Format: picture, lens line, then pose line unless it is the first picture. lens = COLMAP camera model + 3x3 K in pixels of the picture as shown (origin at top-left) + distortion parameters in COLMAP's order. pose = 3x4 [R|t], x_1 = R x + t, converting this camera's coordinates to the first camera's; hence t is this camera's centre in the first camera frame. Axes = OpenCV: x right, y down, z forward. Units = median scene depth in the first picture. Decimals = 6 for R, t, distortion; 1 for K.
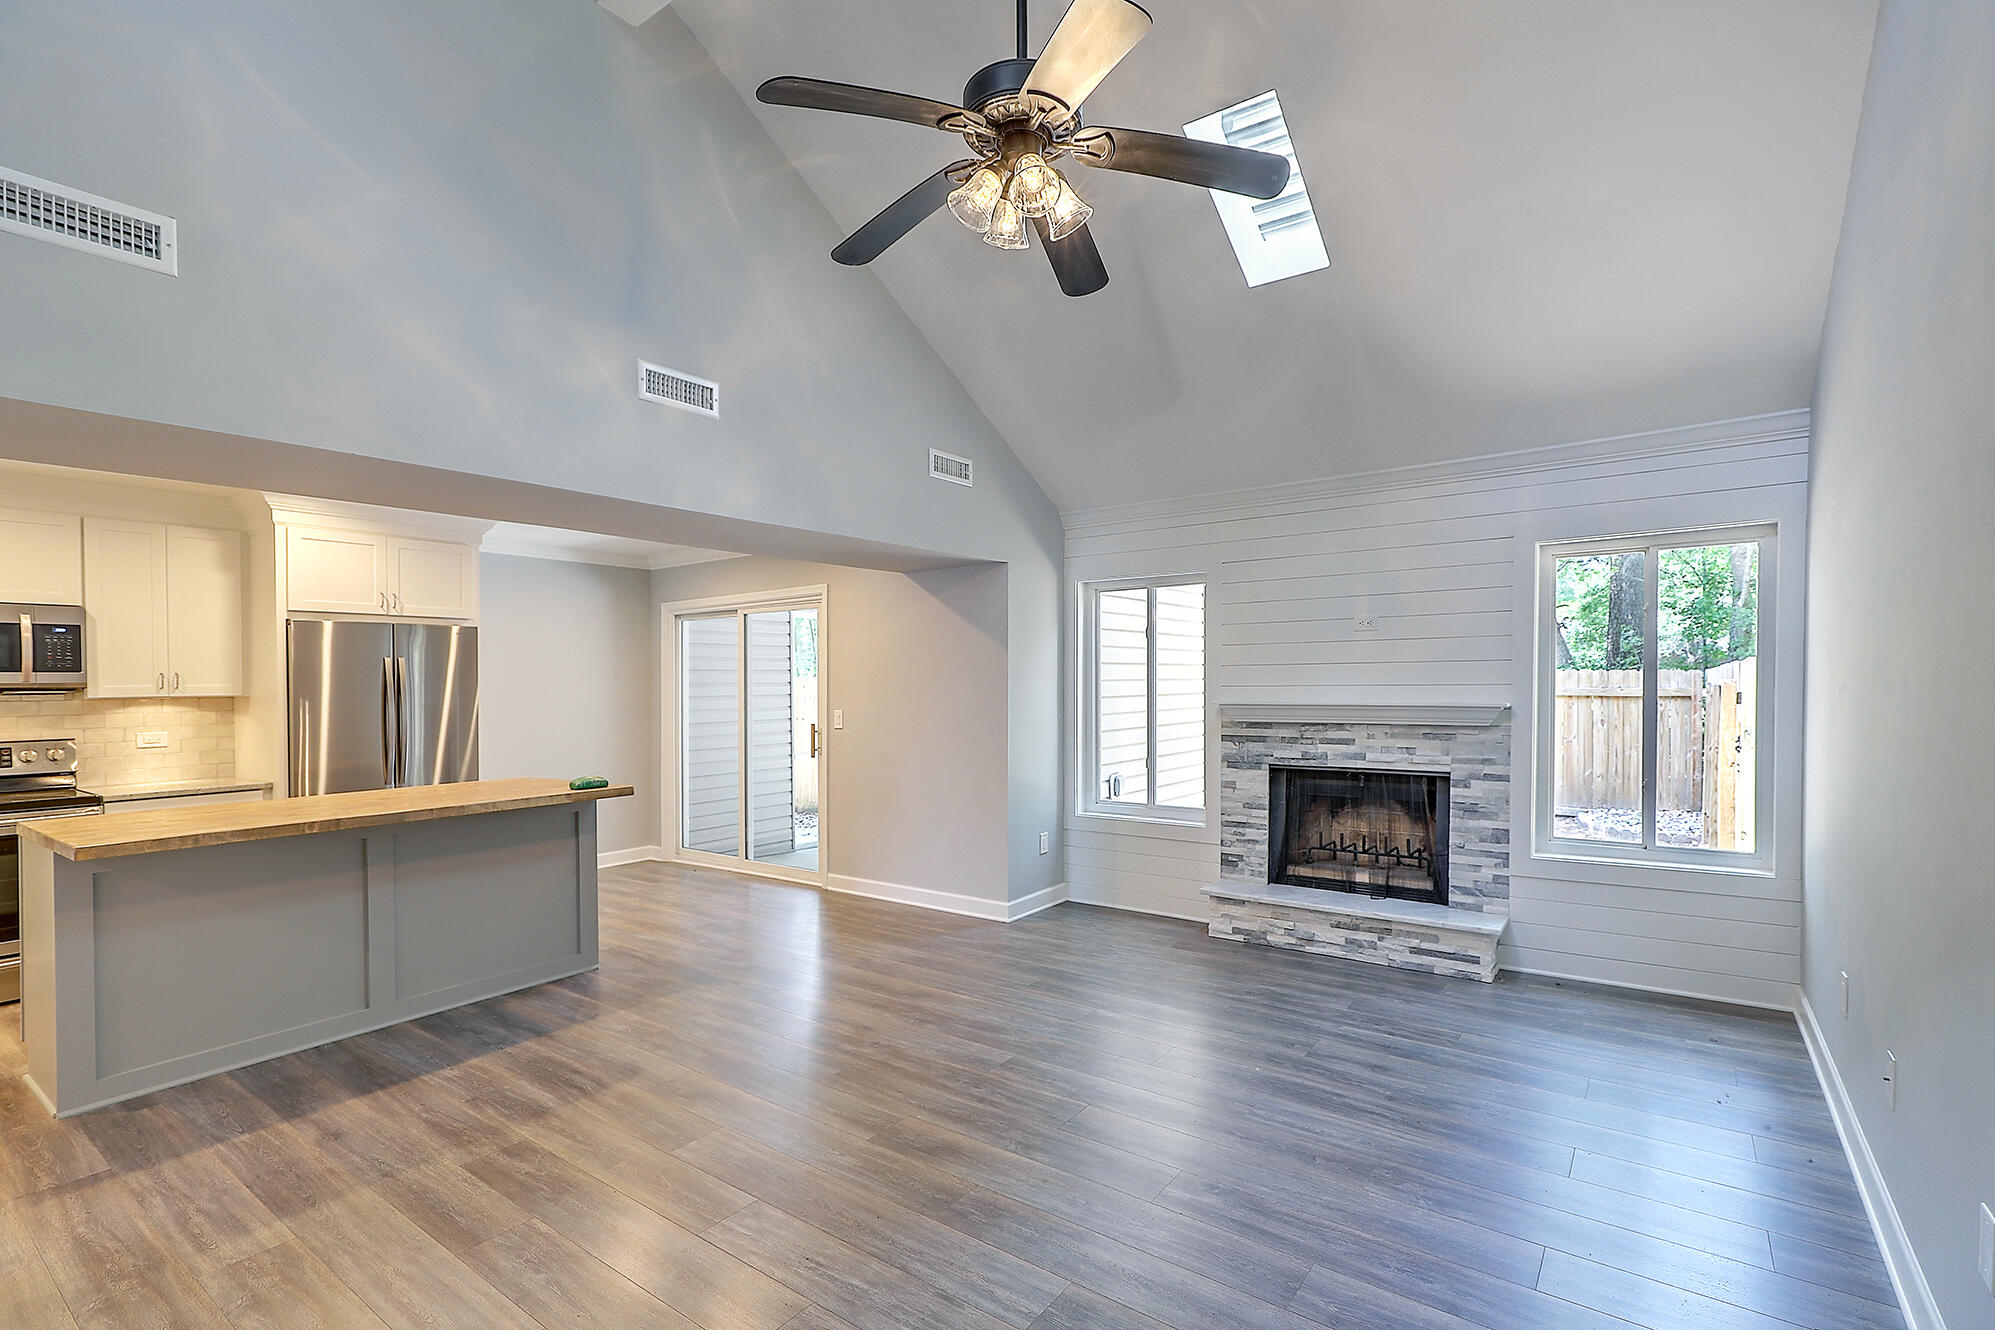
lens RADIAL K [[906.1, 0, 990.6], [0, 906.1, 683.8], [0, 0, 1]] dist [0.004205, -0.000694]
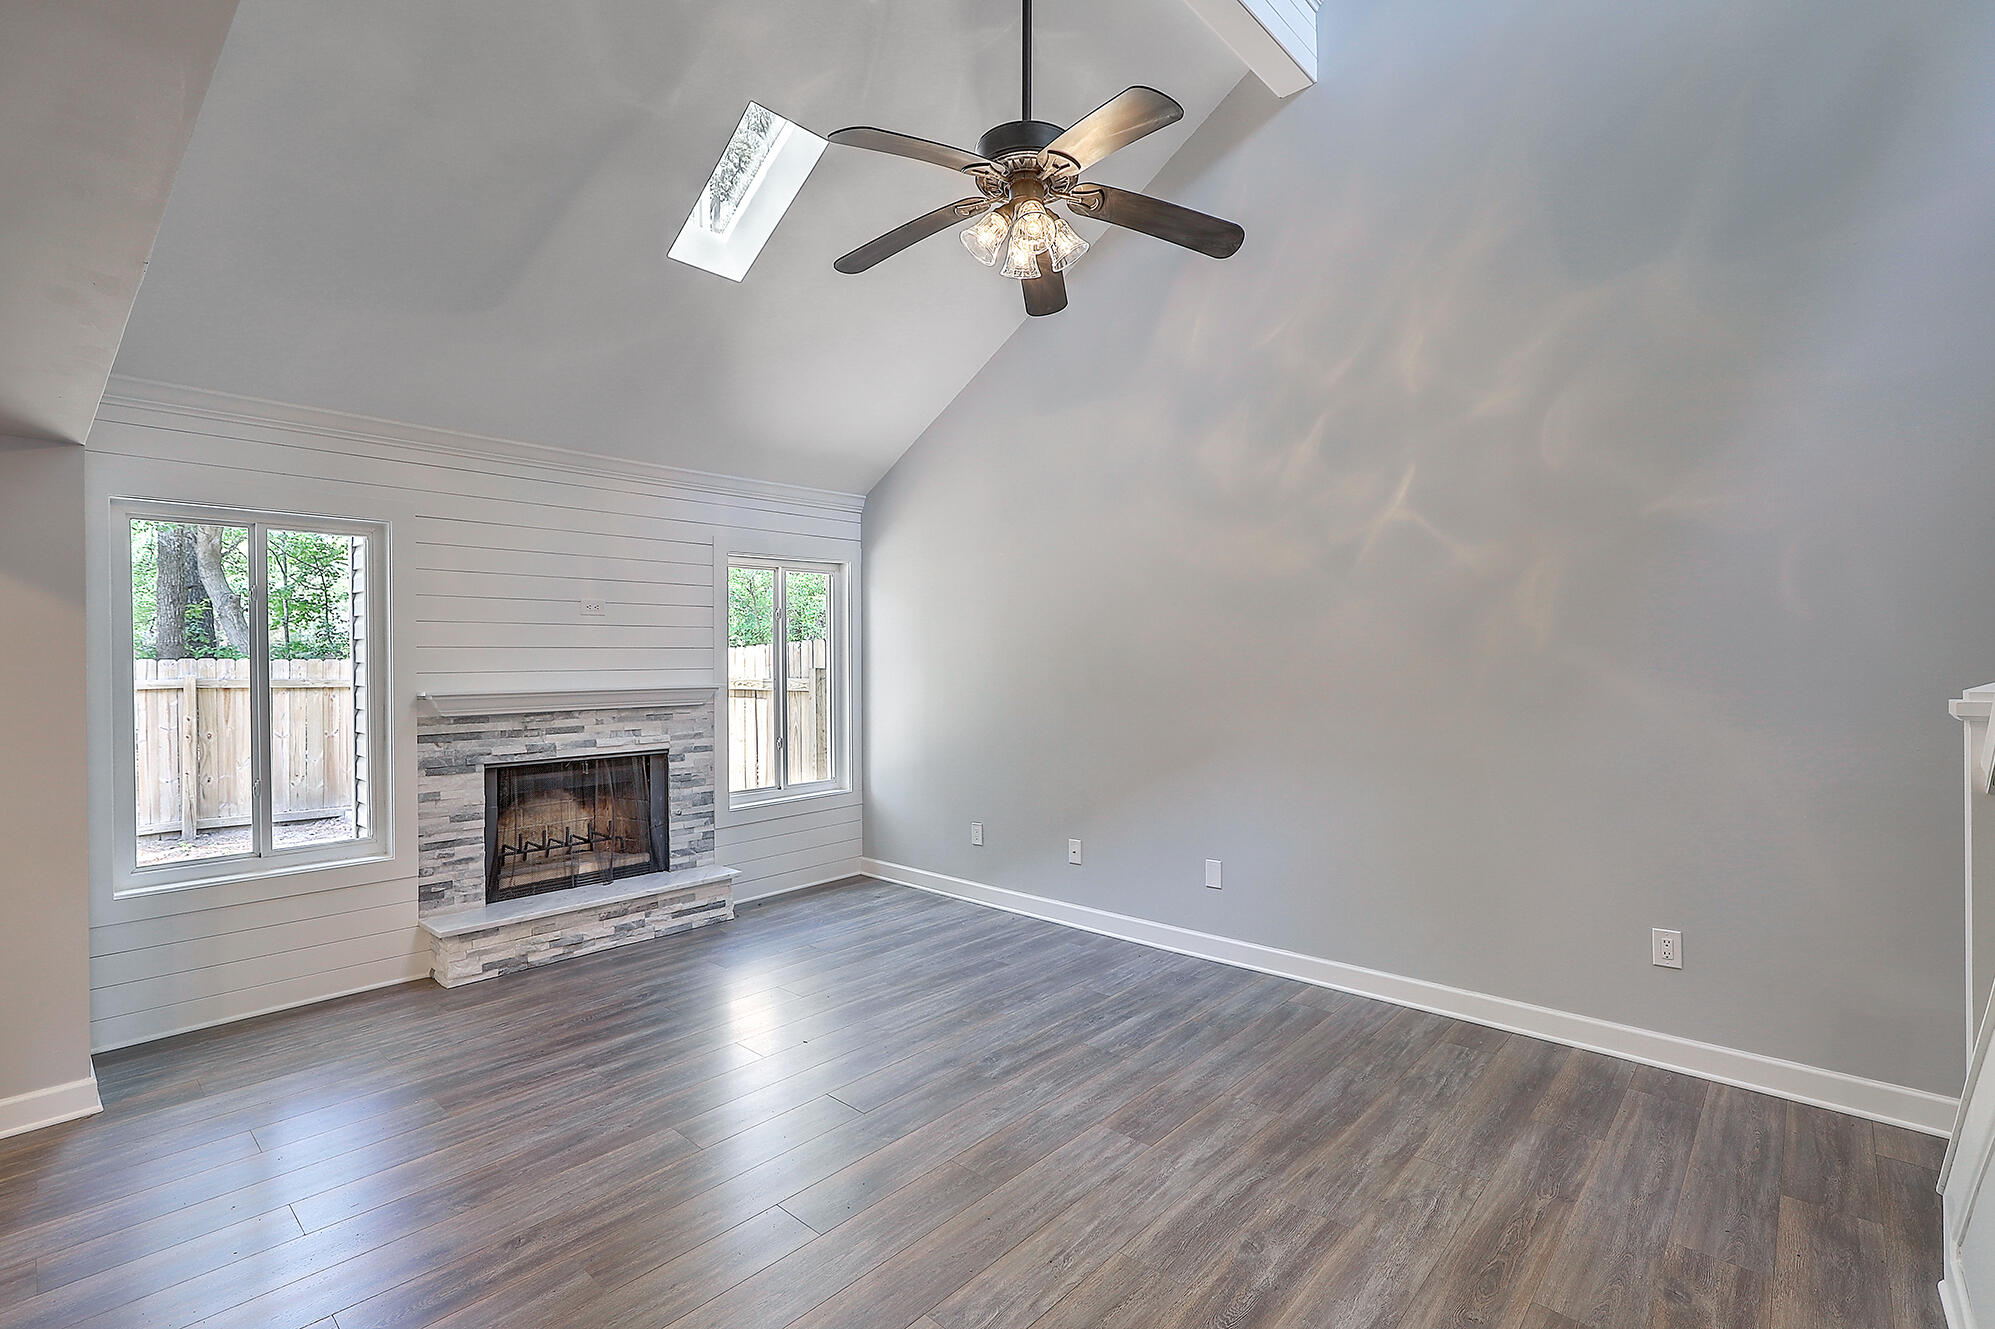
lens RADIAL K [[906.1, 0, 1005.7], [0, 906.1, 668.2], [0, 0, 1]] dist [0.004205, -0.000694]
pose [[0.105349, -0.001007, 0.994435, -0.529618], [0.010564, 0.999944, -0.000107, 0.003760], [-0.994379, 0.010517, 0.105353, 0.458535]]
